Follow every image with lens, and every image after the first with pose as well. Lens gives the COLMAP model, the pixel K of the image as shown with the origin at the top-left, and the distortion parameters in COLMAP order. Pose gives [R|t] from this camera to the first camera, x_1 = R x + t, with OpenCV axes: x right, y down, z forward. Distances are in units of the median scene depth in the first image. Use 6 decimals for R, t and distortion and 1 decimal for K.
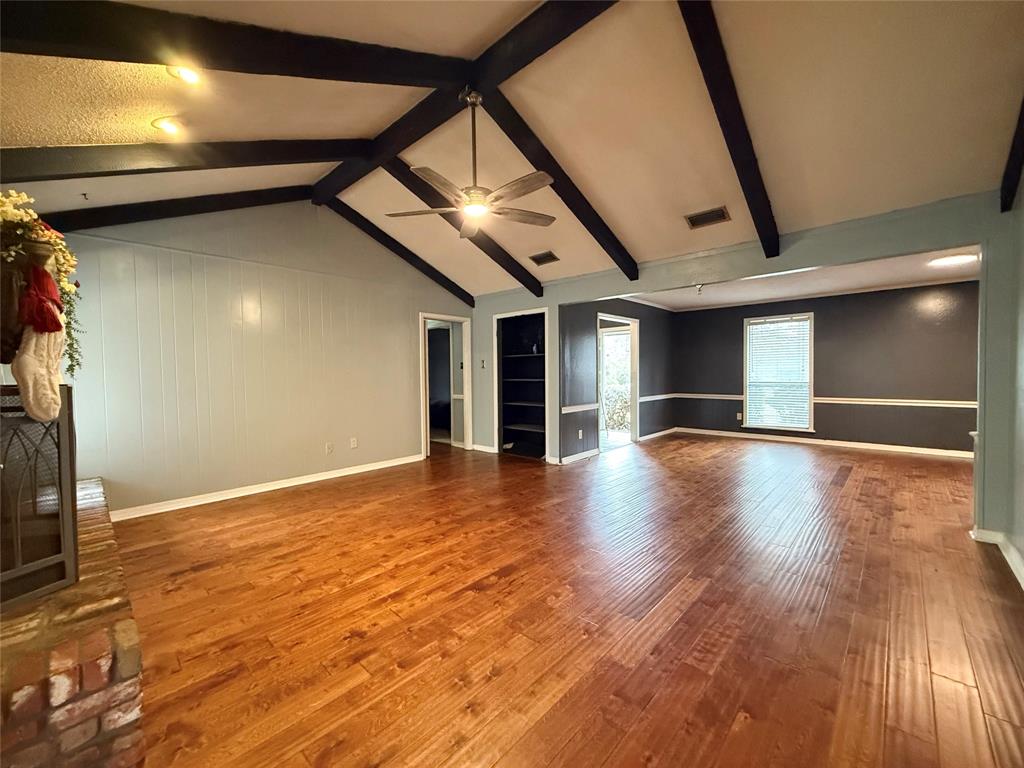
lens RADIAL K [[406.7, 0, 506.3], [0, 406.7, 382.2], [0, 0, 1]] dist [-0.001928, 0.000213]
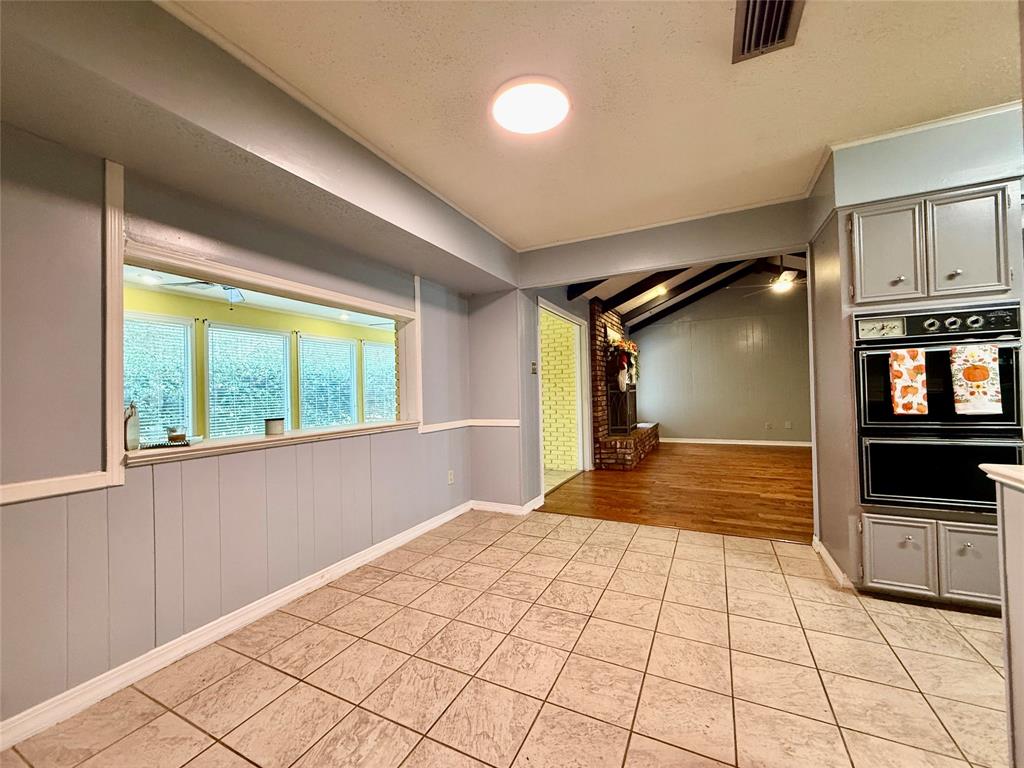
lens RADIAL K [[406.7, 0, 506.1], [0, 406.7, 383.7], [0, 0, 1]] dist [-0.001928, 0.000213]
pose [[0.282748, -0.008896, -0.959153, 1.154000], [-0.004948, 0.999930, -0.010733, 0.032449], [0.959182, 0.007781, 0.282684, -0.600964]]
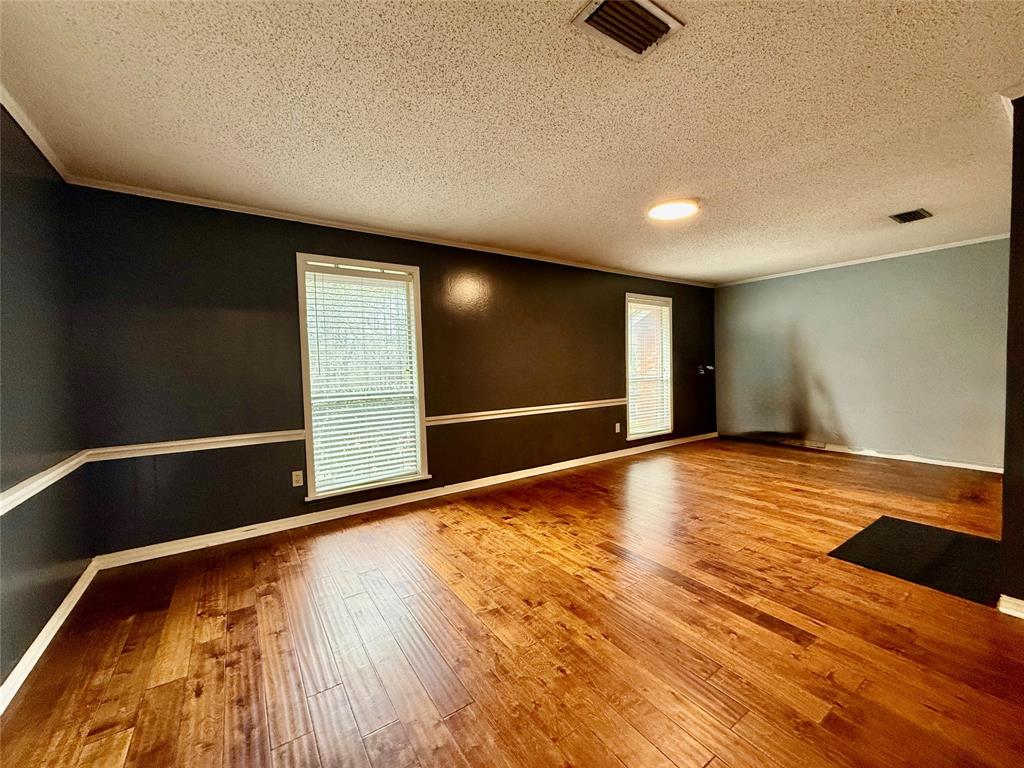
lens RADIAL K [[406.7, 0, 509.6], [0, 406.7, 383.8], [0, 0, 1]] dist [-0.001928, 0.000213]
pose [[0.202750, -0.037948, 0.978495, 0.455323], [0.046068, 0.998512, 0.029179, -0.043408], [-0.978146, 0.039161, 0.204197, 1.568725]]
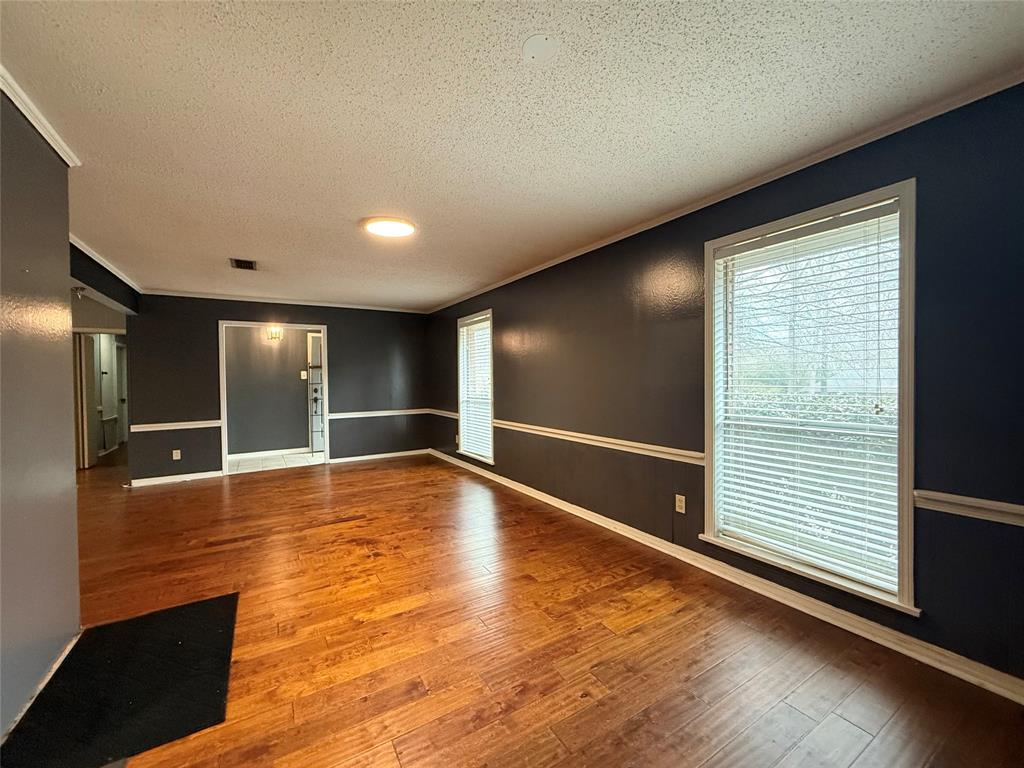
lens RADIAL K [[406.7, 0, 509.7], [0, 406.7, 386.9], [0, 0, 1]] dist [-0.001928, 0.000213]
pose [[0.968698, 0.005949, -0.248170, 2.004997], [-0.005803, 0.999982, 0.001320, -0.052129], [0.248173, 0.000161, 0.968716, 0.535069]]
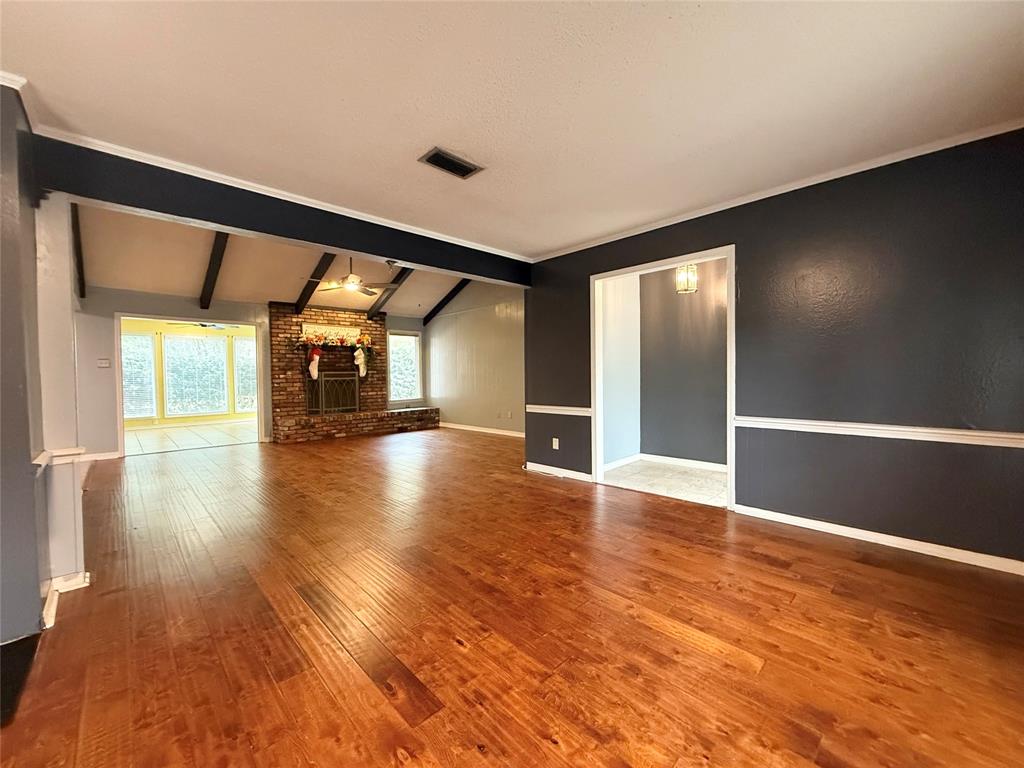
lens RADIAL K [[406.7, 0, 509.5], [0, 406.7, 382.7], [0, 0, 1]] dist [-0.001928, 0.000213]
pose [[-0.033587, 0.036122, -0.998783, 1.711151], [-0.010681, 0.999277, 0.036499, -0.030327], [0.999379, 0.011894, -0.033177, 1.657174]]
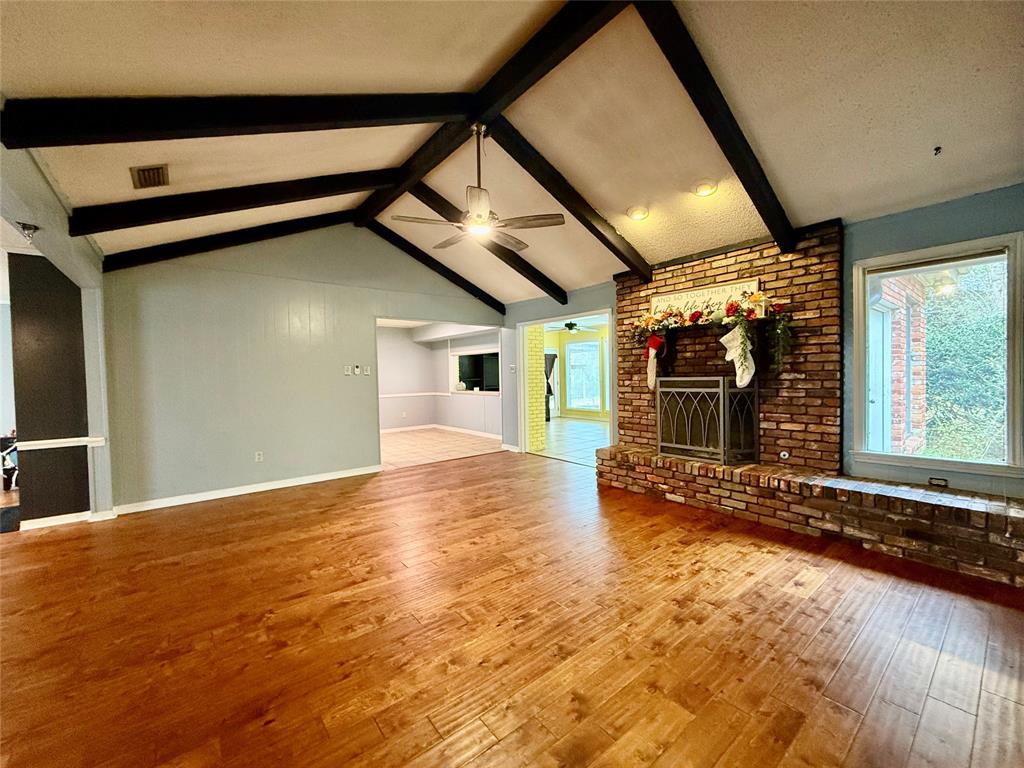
lens RADIAL K [[406.7, 0, 511.2], [0, 406.7, 386.3], [0, 0, 1]] dist [-0.001928, 0.000213]
pose [[-0.991245, 0.027991, 0.129031, -0.257238], [0.034795, 0.998103, 0.050789, -0.049600], [-0.127364, 0.054834, -0.990339, 1.874219]]
